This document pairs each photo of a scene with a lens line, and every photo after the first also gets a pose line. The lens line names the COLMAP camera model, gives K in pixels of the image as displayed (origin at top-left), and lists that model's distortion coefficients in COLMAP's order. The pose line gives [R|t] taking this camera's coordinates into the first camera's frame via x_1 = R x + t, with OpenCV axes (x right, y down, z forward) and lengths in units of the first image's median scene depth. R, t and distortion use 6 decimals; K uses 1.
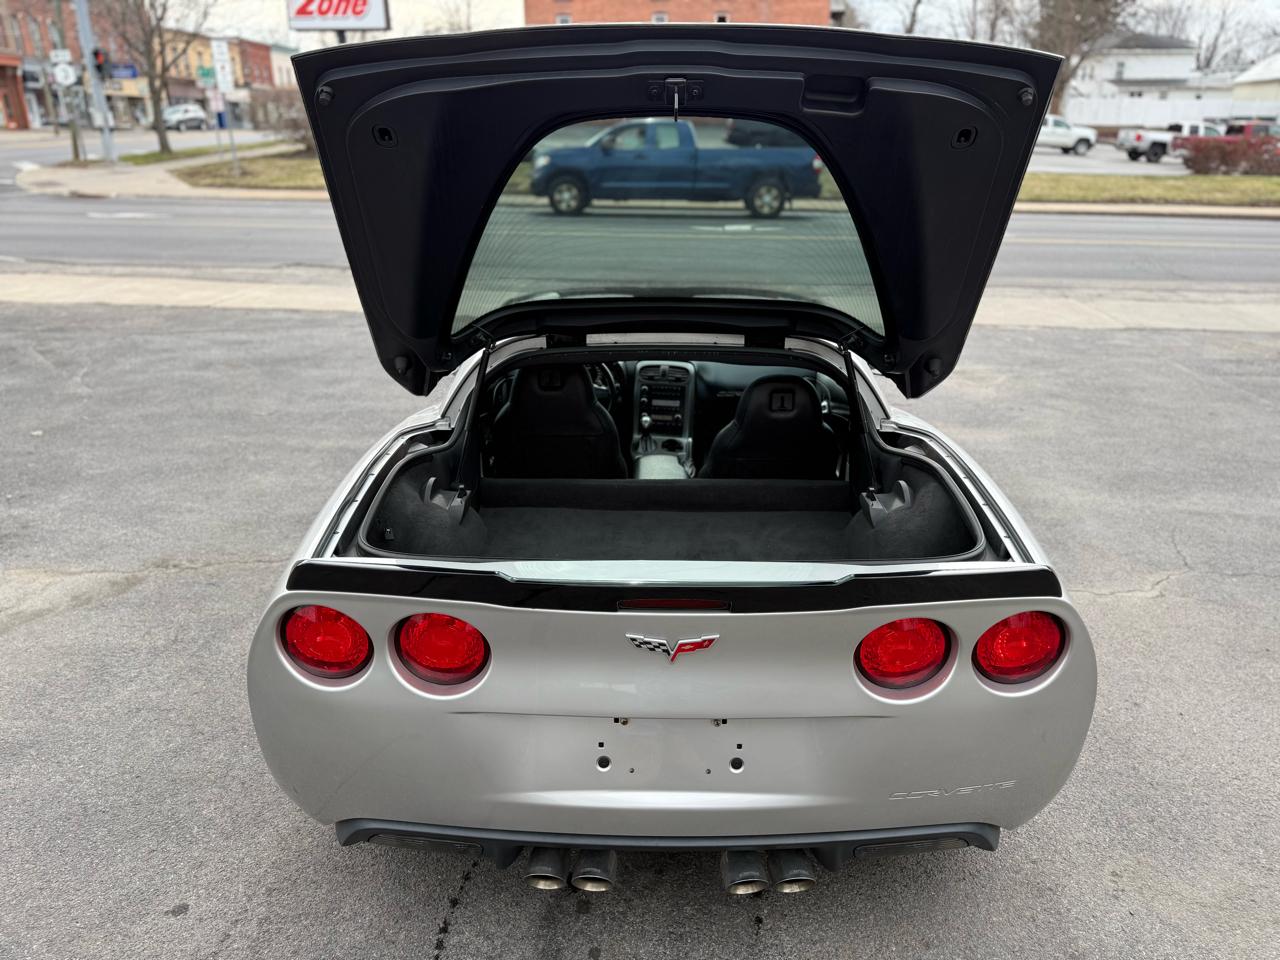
lens RADIAL K [[910.1, 0, 641.0], [0, 910.1, 486.9], [0, 0, 1]] dist [0.006787, -0.006747]
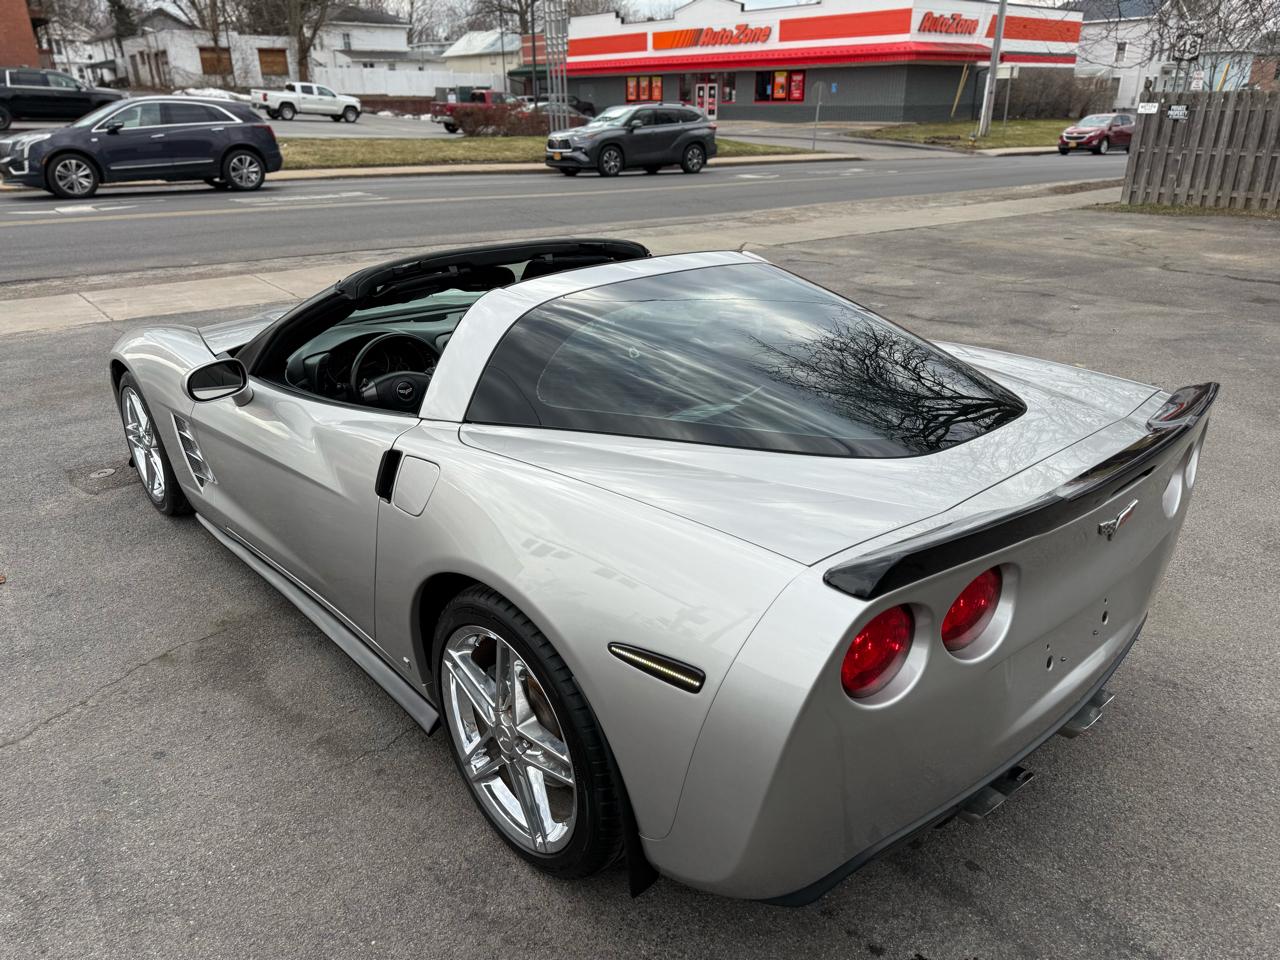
lens RADIAL K [[912.4, 0, 640.2], [0, 912.4, 484.5], [0, 0, 1]] dist [0.001748, -0.001776]
pose [[0.732655, -0.265857, 0.626528, -0.235149], [0.250043, 0.961318, 0.115522, -0.030044], [-0.633005, 0.072021, 0.770790, 0.116260]]
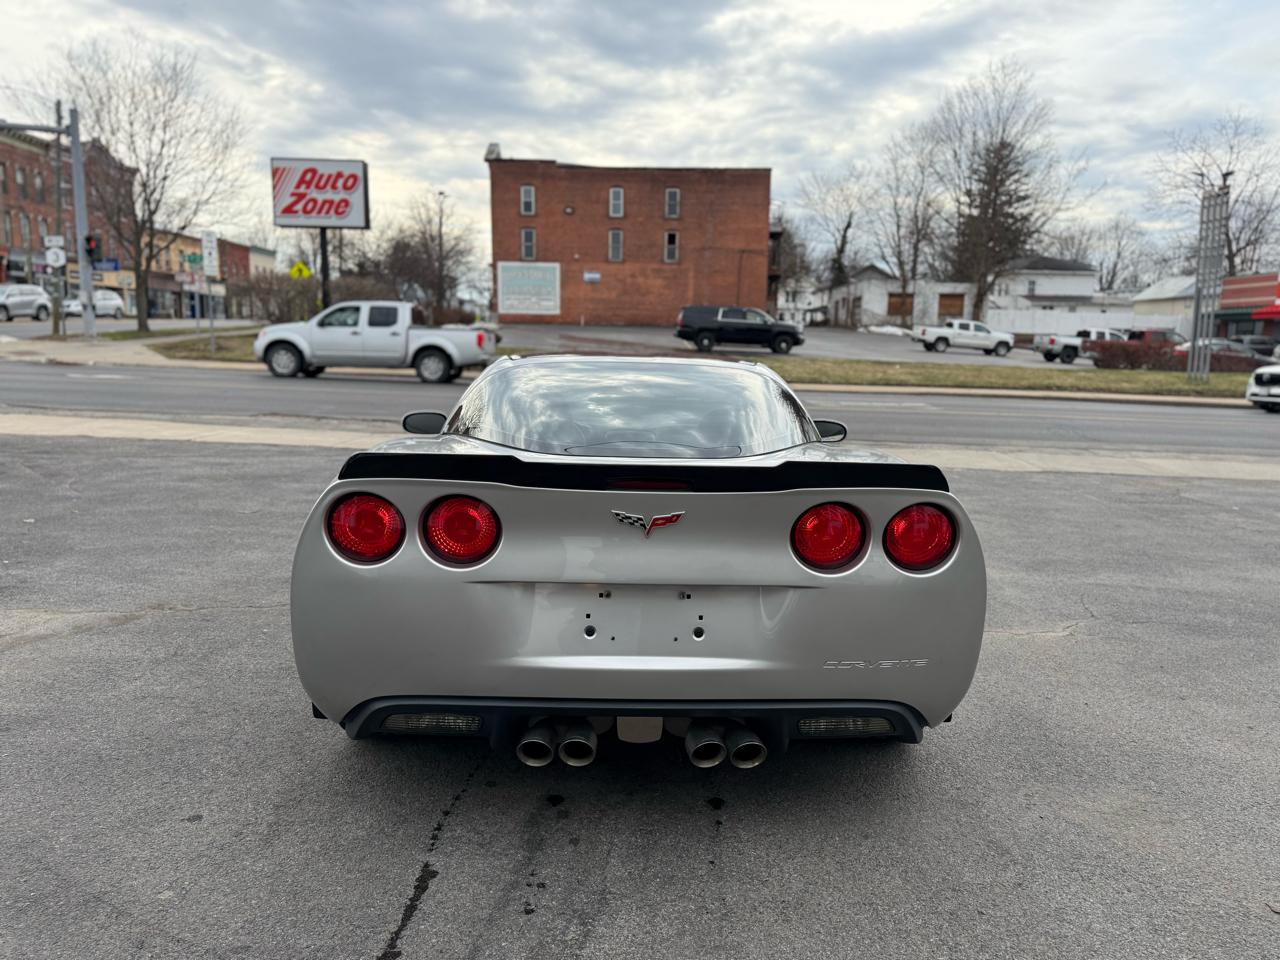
lens RADIAL K [[904.8, 0, 637.2], [0, 904.8, 482.1], [0, 0, 1]] dist [0.048456, -0.066535]
pose [[0.998770, 0.014328, 0.047469, -0.009135], [-0.003983, 0.977430, -0.211220, 0.087458], [-0.049424, 0.210771, 0.976285, -0.054390]]
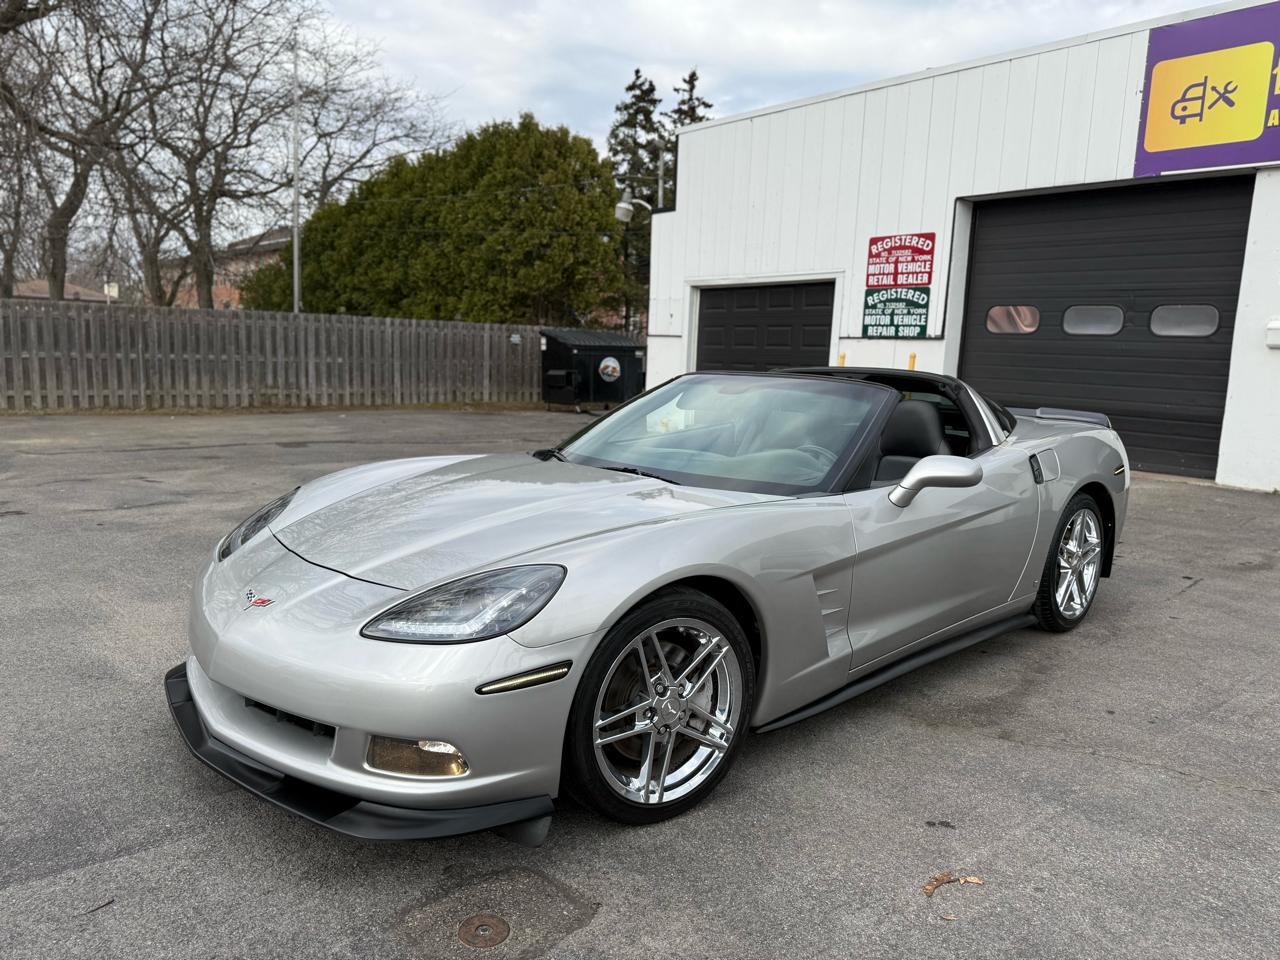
lens RADIAL K [[896.3, 0, 640.0], [0, 896.3, 480.0], [0, 0, 1]] dist [0.085457, -0.109510]
pose [[-0.699239, -0.122225, 0.704362, -0.321497], [0.226551, 0.896607, 0.380487, -0.267525], [-0.678041, 0.425625, -0.599253, 0.873943]]
